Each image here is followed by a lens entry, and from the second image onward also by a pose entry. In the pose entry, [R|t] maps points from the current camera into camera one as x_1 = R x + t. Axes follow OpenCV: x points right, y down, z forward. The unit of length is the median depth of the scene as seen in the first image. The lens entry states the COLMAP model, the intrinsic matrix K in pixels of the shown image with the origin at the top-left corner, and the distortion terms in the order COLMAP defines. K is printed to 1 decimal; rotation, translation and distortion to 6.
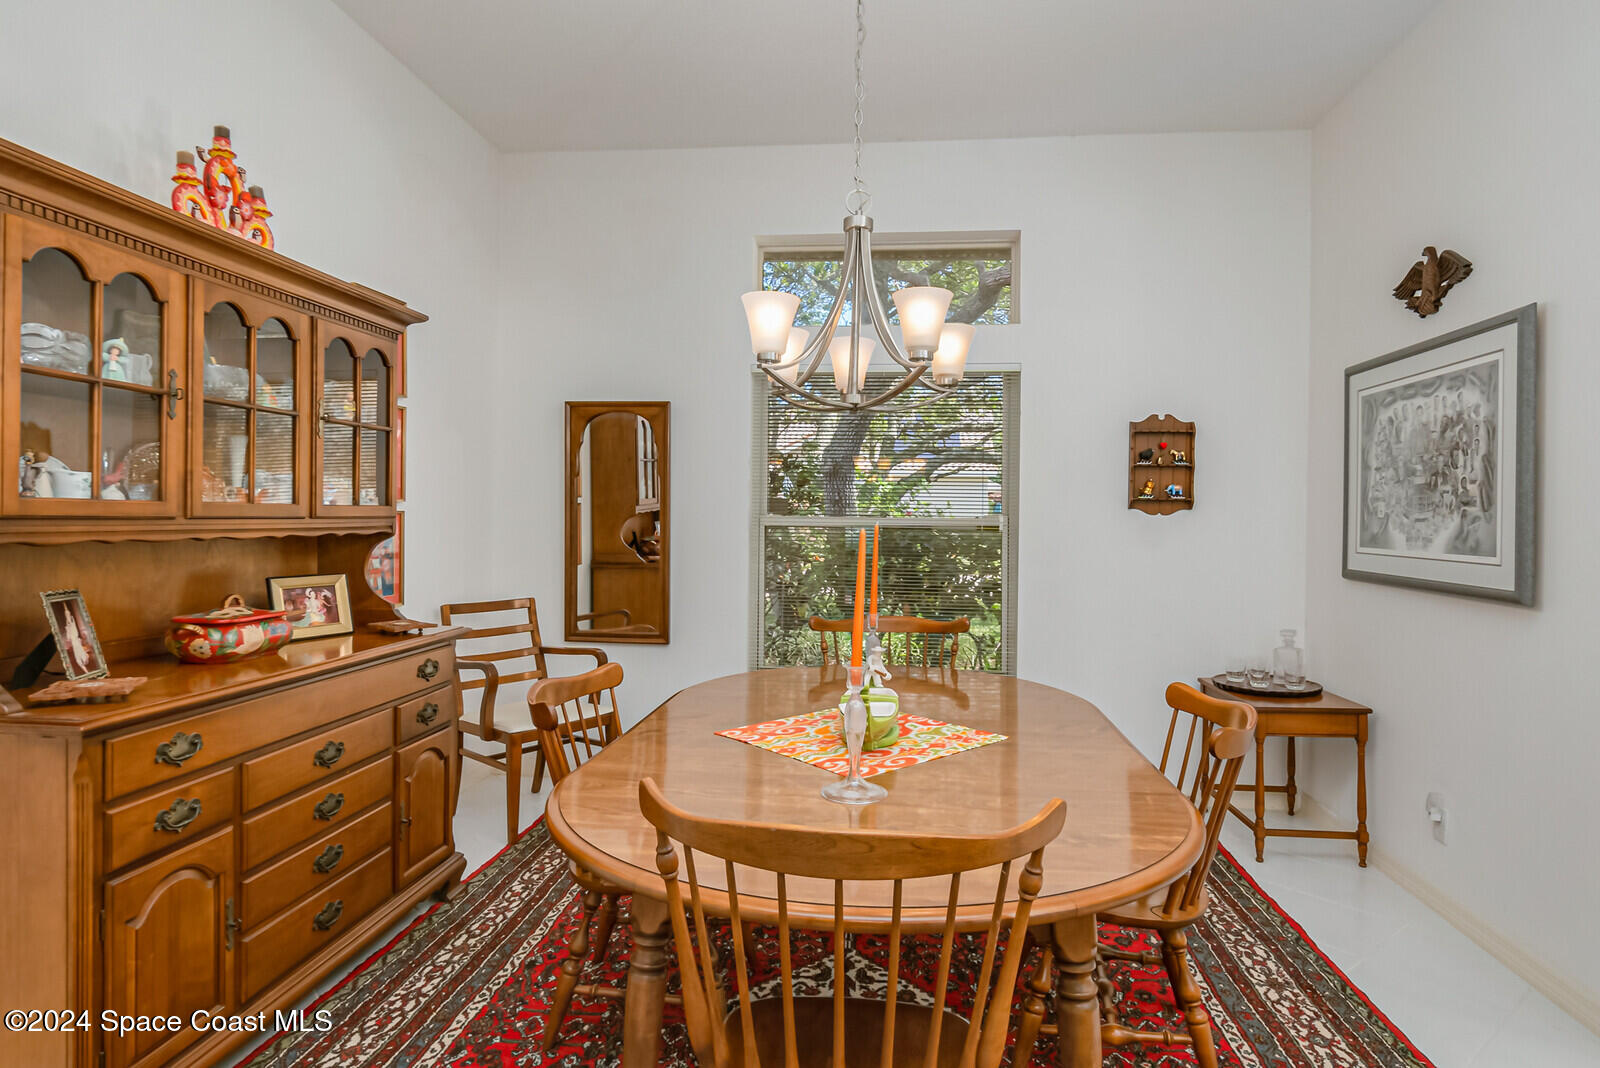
lens RADIAL K [[843.7, 0, 800.0], [0, 843.7, 534.0], [0, 0, 1]] dist [-0.004923, -0.000516]
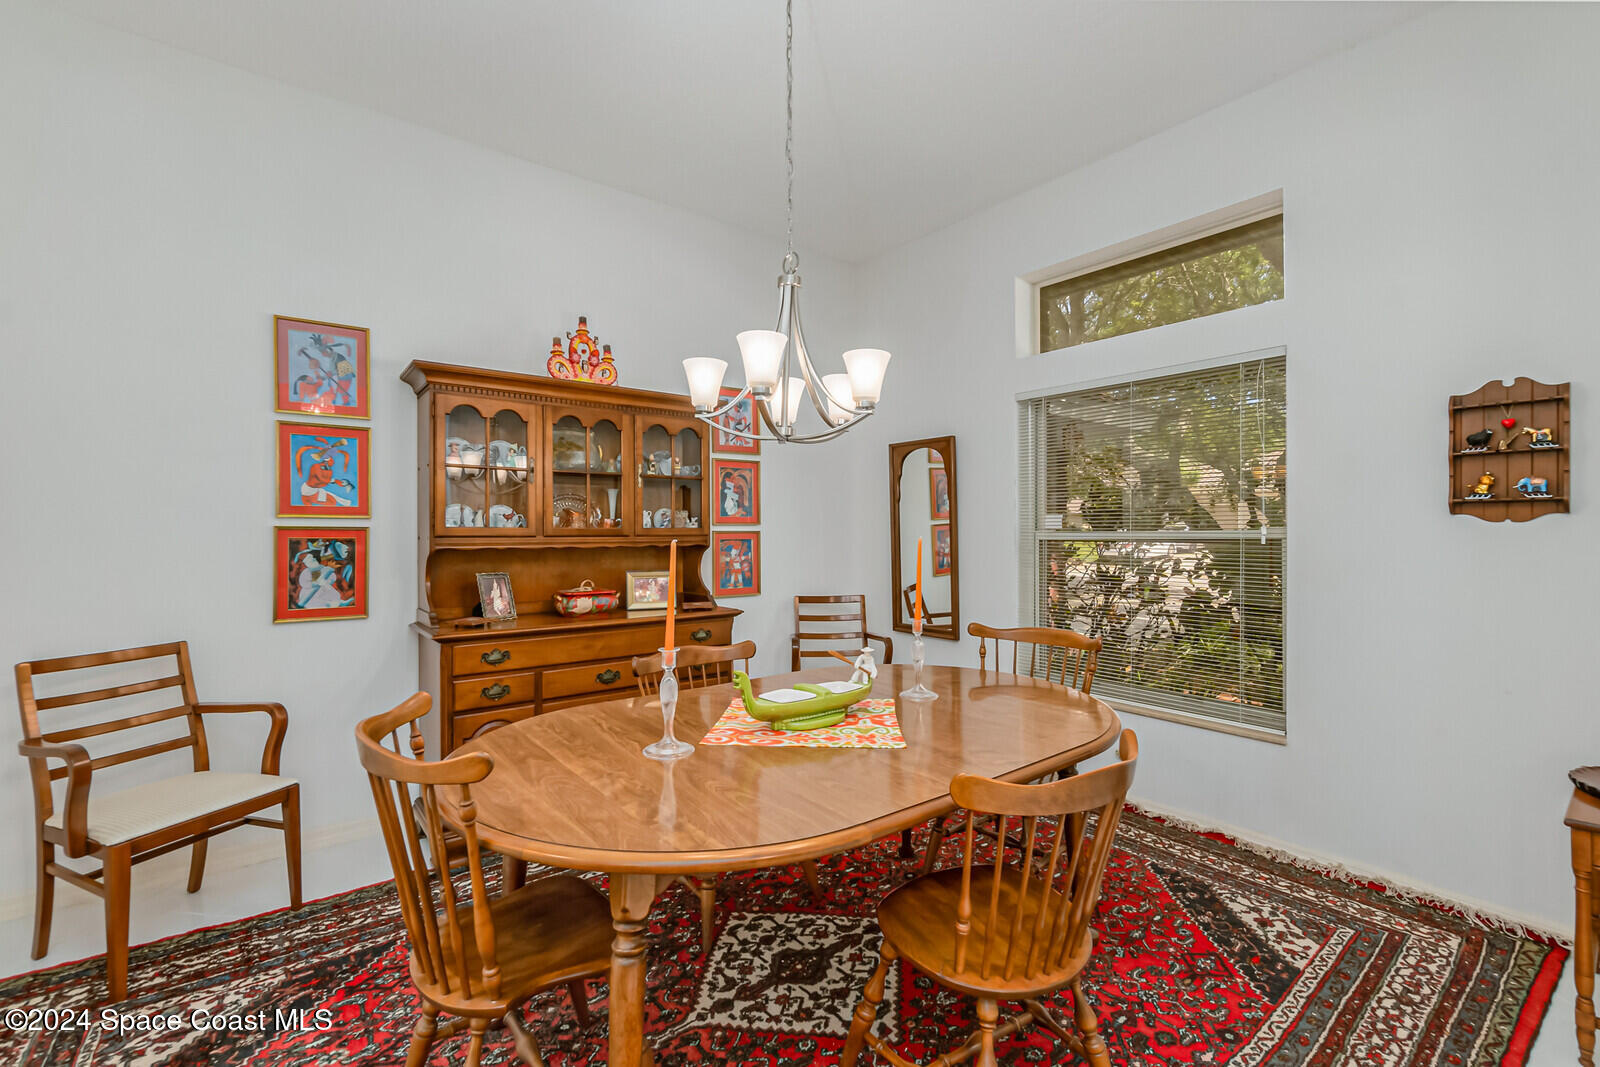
lens RADIAL K [[690.2, 0, 800.0], [0, 690.2, 533.5], [0, 0, 1]] dist [0.000587, 0.000307]
pose [[0.710211, -0.009643, -0.703923, 0.661557], [-0.005279, 0.999805, -0.019022, 0.001567], [0.703969, 0.017226, 0.710022, 0.285756]]
